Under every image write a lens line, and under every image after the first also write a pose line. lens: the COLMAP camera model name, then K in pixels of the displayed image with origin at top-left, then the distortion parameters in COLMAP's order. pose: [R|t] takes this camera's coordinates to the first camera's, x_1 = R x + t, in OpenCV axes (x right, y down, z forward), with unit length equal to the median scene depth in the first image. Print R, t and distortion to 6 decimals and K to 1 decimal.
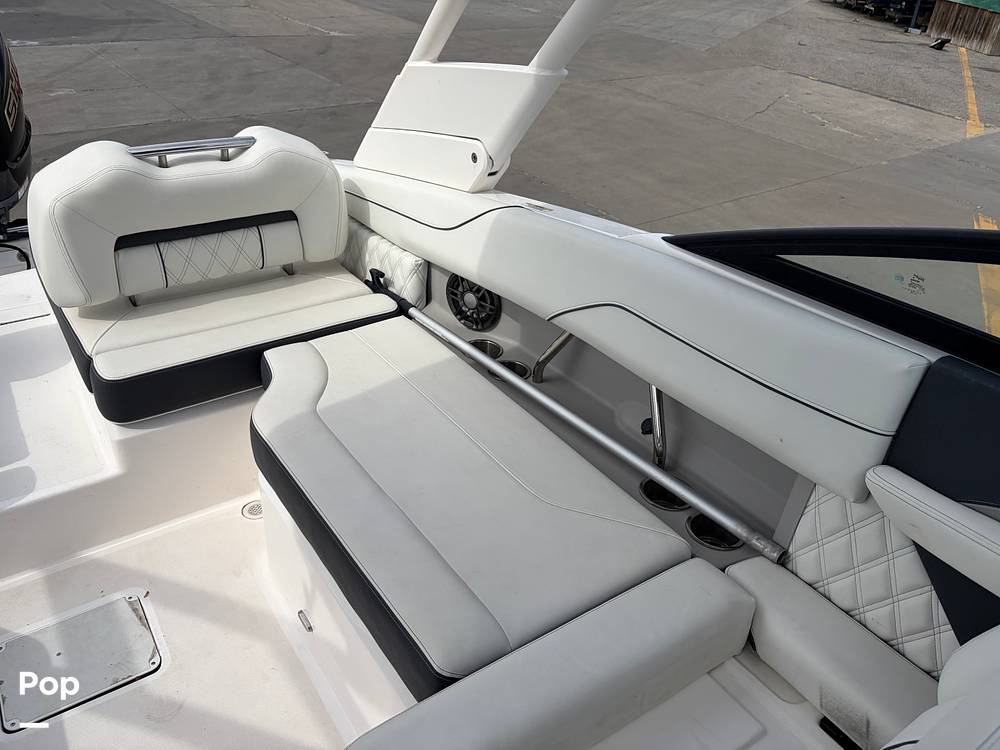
lens RADIAL K [[751.5, 0, 486.7], [0, 751.5, 394.4], [0, 0, 1]] dist [0.044402, -0.053674]
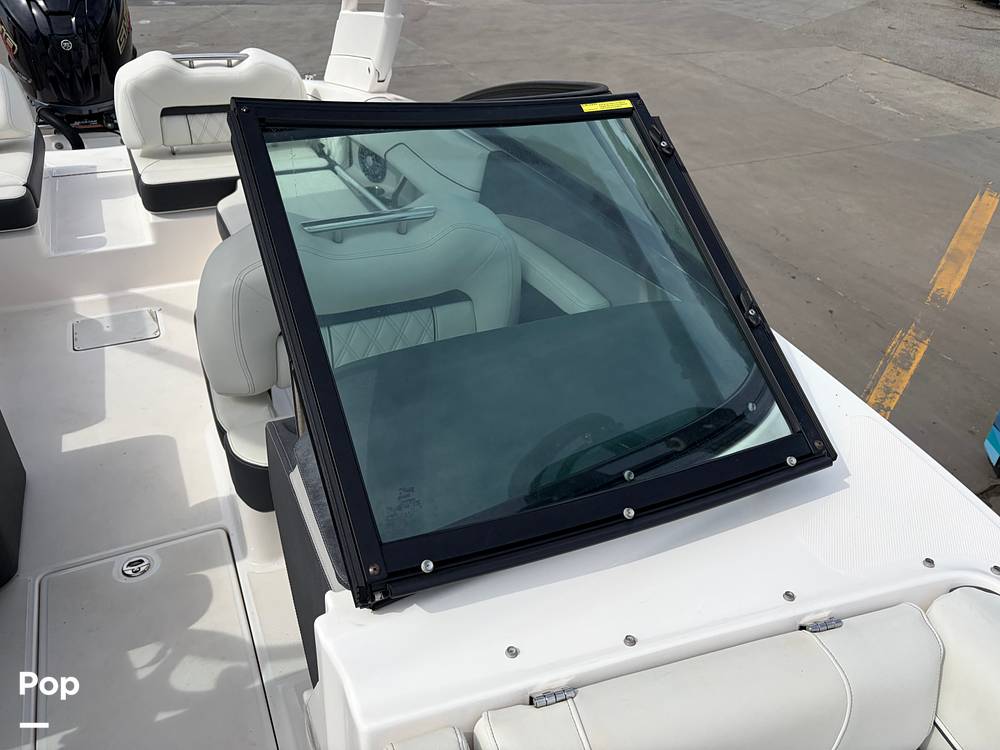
lens RADIAL K [[751.1, 0, 497.7], [0, 751.1, 382.3], [0, 0, 1]] dist [0.052152, -0.066383]
pose [[0.989260, 0.086777, -0.117618, 0.474005], [-0.085236, 0.996197, 0.018077, 0.288714], [0.118739, -0.007858, 0.992894, -0.564771]]
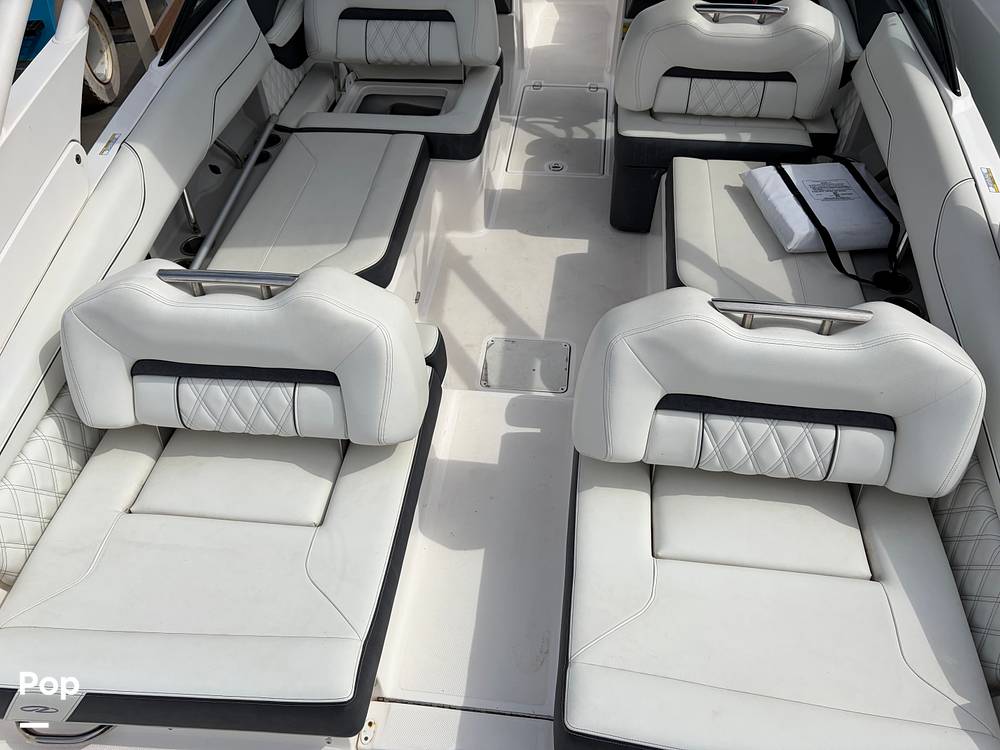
lens RADIAL K [[754.0, 0, 505.0], [0, 754.0, 368.0], [0, 0, 1]] dist [0.031996, -0.037577]
pose [[-0.764912, -0.461714, 0.449144, -0.981273], [0.346470, 0.292908, 0.891158, -0.881976], [-0.543018, 0.837272, -0.064079, 0.900150]]
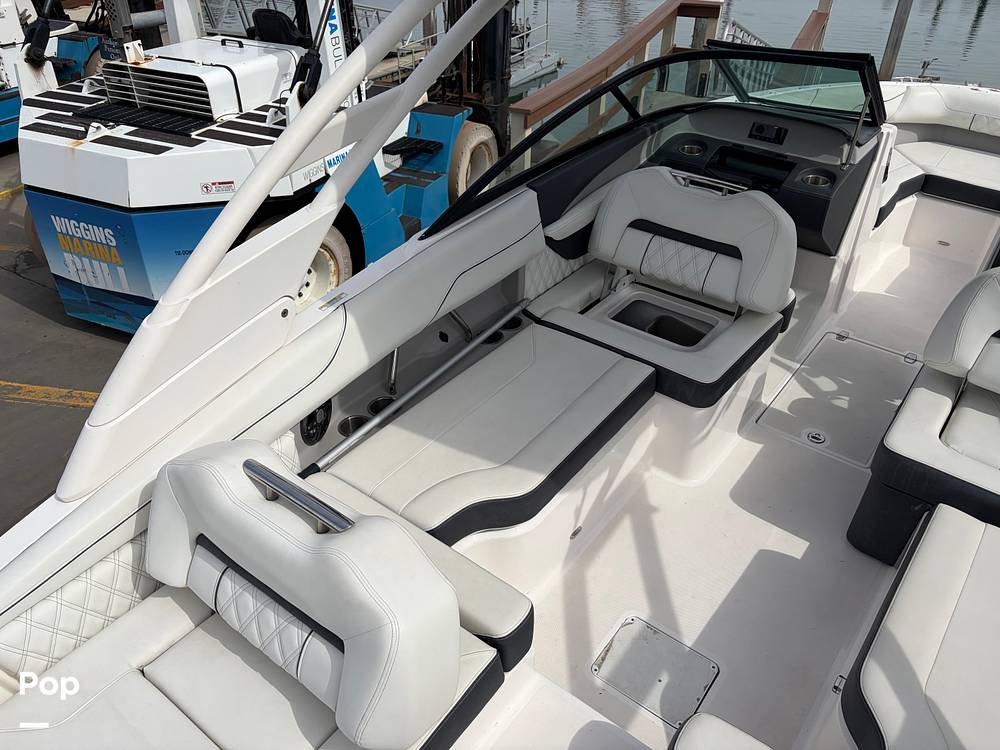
lens RADIAL K [[752.9, 0, 497.8], [0, 752.9, 378.0], [0, 0, 1]] dist [0.050112, -0.056460]
pose [[-0.319128, -0.576582, 0.752137, -0.925611], [0.491638, 0.577772, 0.651515, -0.766474], [-0.810215, 0.577696, 0.099087, 0.628321]]
